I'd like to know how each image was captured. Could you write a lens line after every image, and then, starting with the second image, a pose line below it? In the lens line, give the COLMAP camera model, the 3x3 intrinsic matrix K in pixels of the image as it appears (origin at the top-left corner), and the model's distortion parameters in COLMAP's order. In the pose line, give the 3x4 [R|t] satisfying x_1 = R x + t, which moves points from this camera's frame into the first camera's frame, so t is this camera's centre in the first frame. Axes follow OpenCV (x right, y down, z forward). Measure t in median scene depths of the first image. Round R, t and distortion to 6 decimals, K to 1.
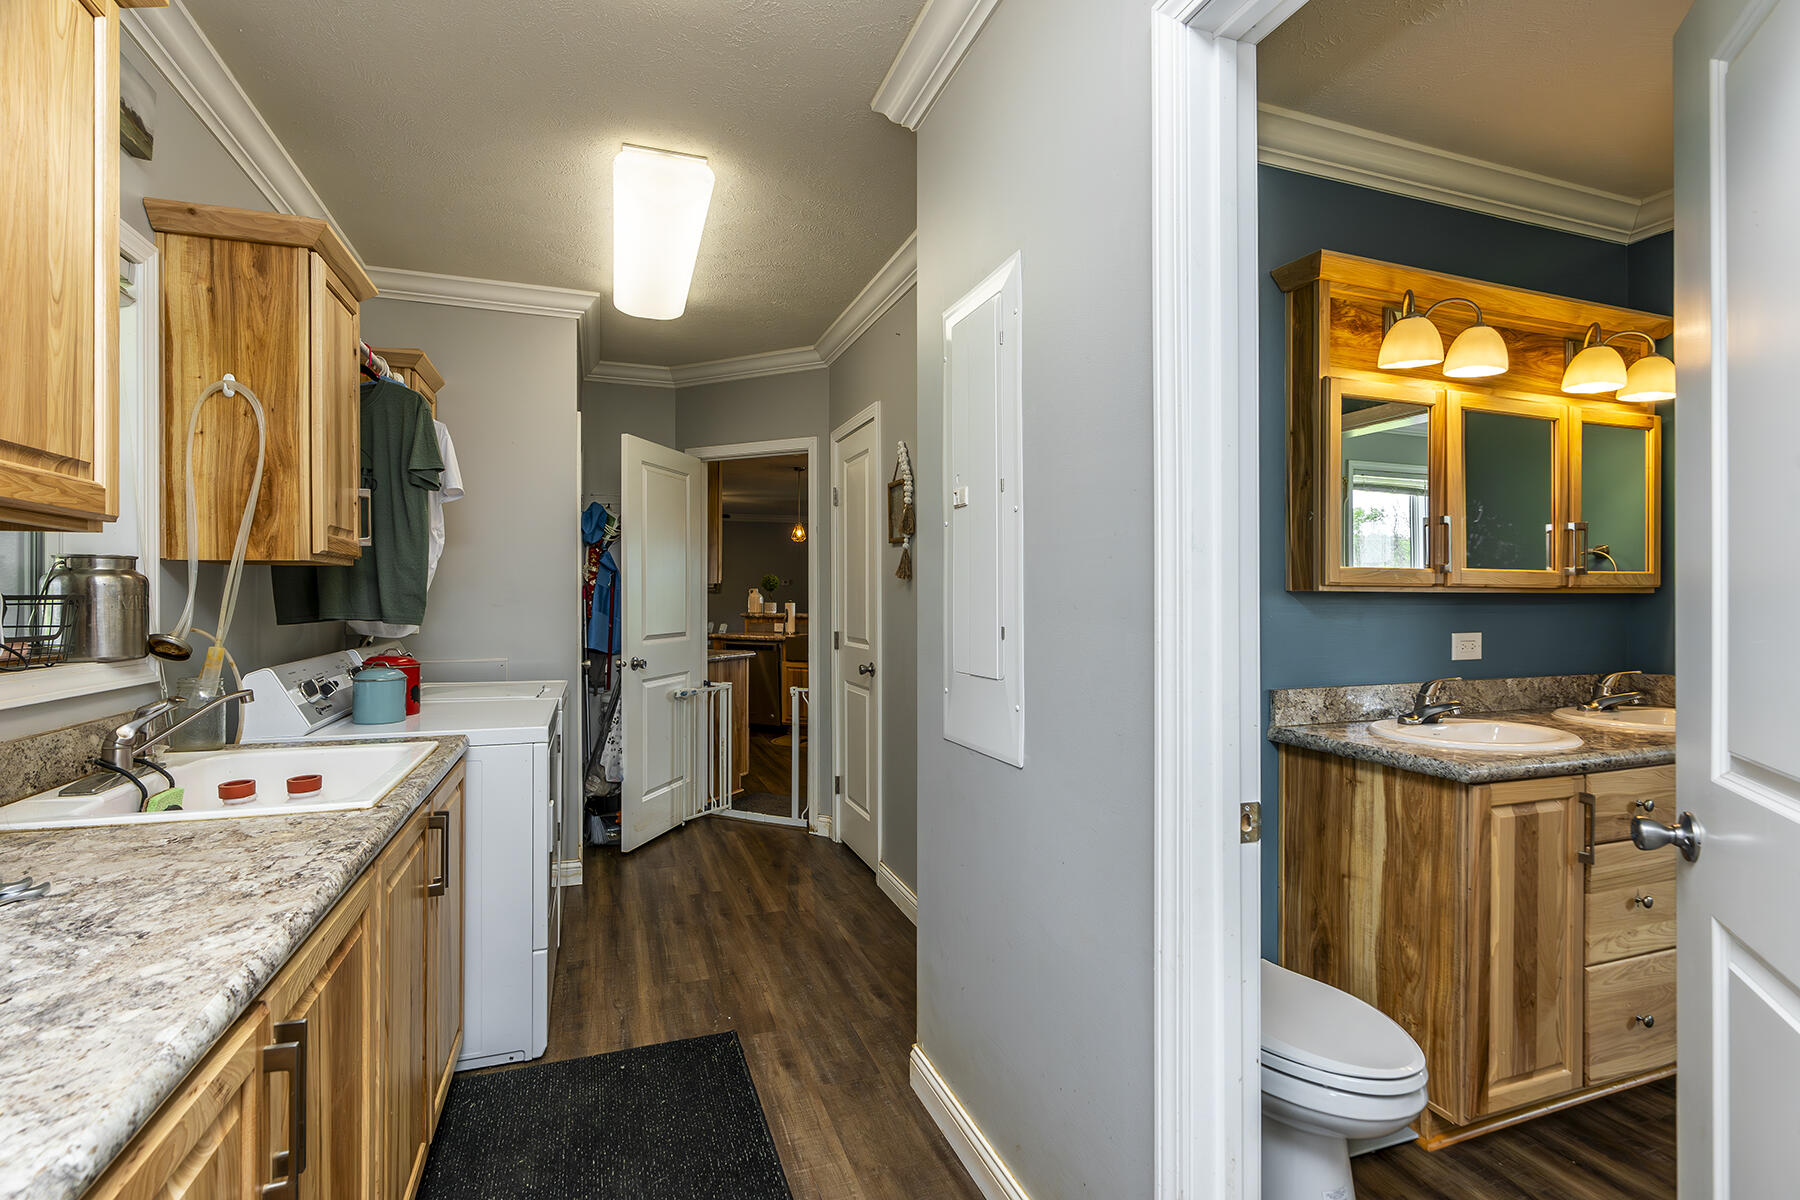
lens RADIAL K [[825.8, 0, 900.0], [0, 825.8, 600.0], [0, 0, 1]] dist [0.000709, 0.000235]
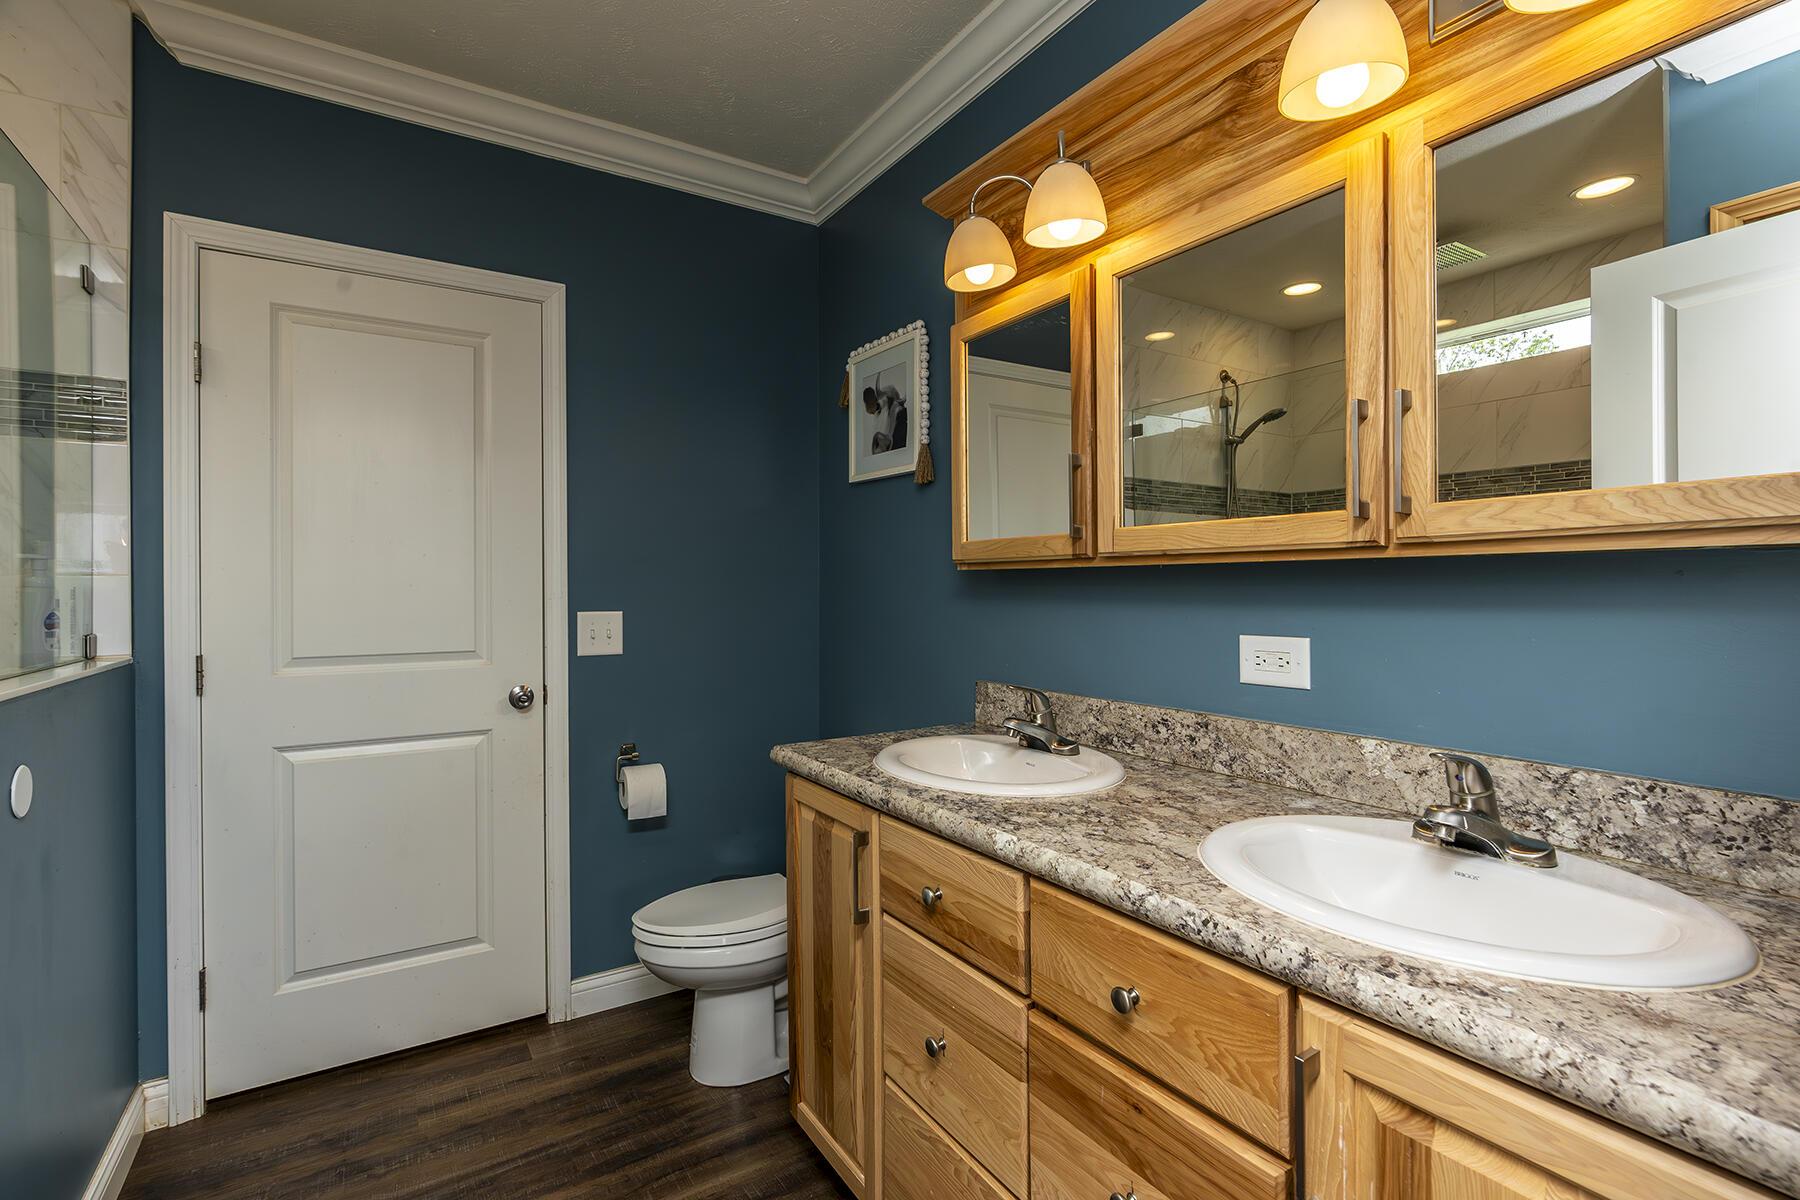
lens RADIAL K [[825.8, 0, 900.0], [0, 825.8, 600.0], [0, 0, 1]] dist [0.000709, 0.000235]
pose [[0.214935, 0.014021, -0.976528, 1.164836], [0.004623, 0.999871, 0.015373, 0.006305], [0.976617, -0.007818, 0.214843, 0.644605]]
